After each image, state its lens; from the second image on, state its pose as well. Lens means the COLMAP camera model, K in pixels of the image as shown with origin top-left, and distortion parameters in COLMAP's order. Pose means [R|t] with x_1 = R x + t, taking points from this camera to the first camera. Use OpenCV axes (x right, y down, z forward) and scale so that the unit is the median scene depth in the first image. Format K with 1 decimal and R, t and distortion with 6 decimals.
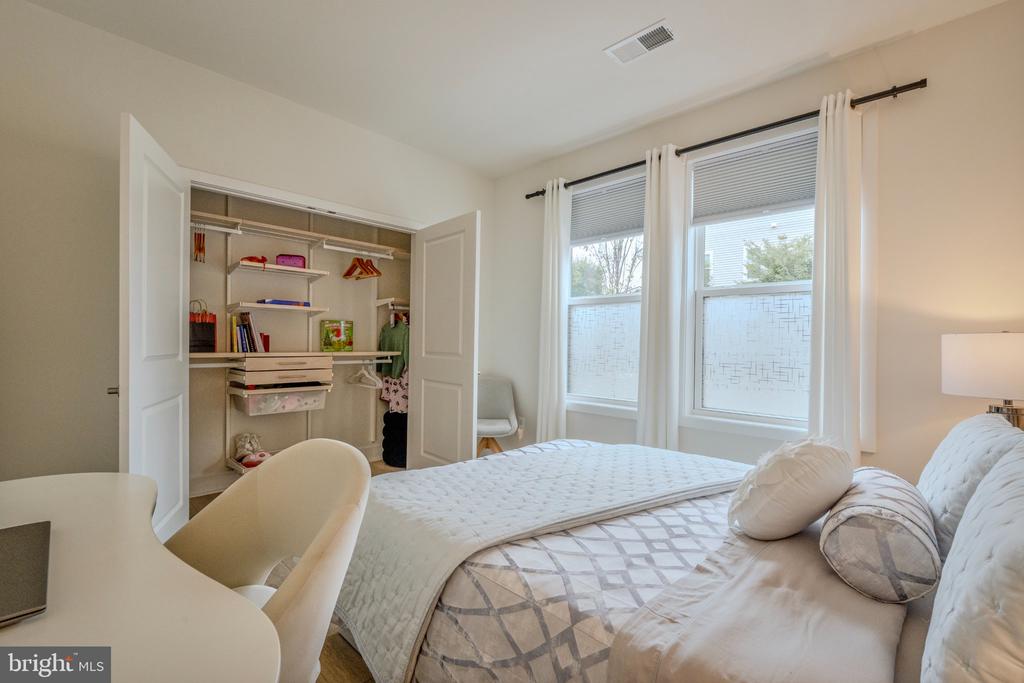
lens RADIAL K [[437.4, 0, 505.1], [0, 437.4, 338.6], [0, 0, 1]] dist [-0.020661, 0.002866]
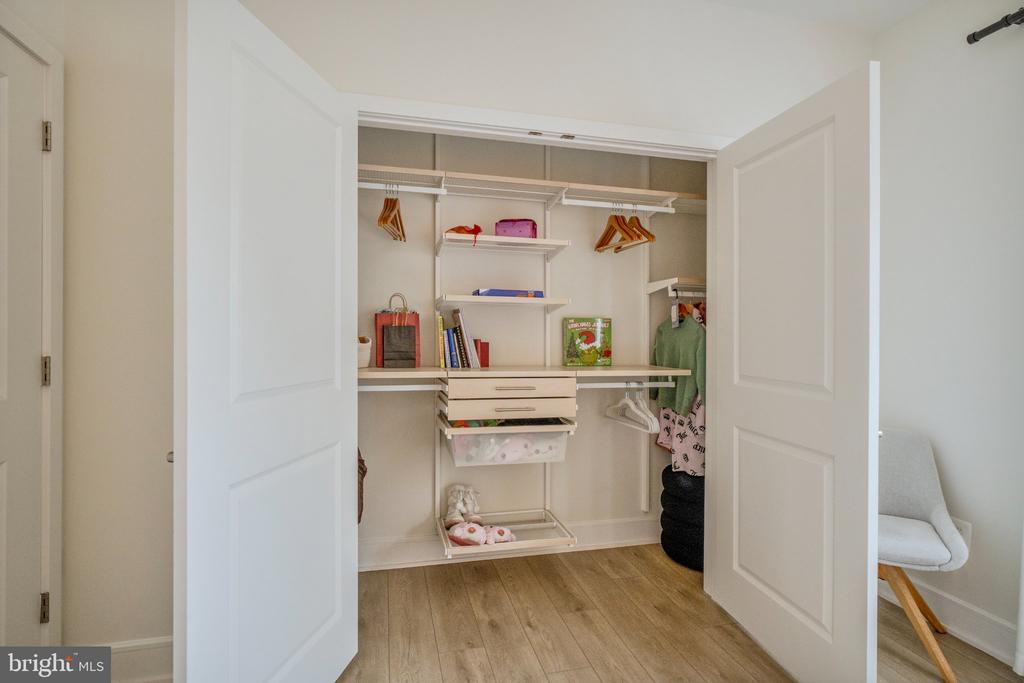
lens RADIAL K [[503.5, 0, 514.6], [0, 503.5, 319.0], [0, 0, 1]] dist [-0.000357, 0.000677]
pose [[0.847593, -0.017807, -0.530347, -0.091478], [0.002884, 0.999577, -0.028953, -0.020573], [0.530638, 0.023011, 0.847286, 0.347231]]
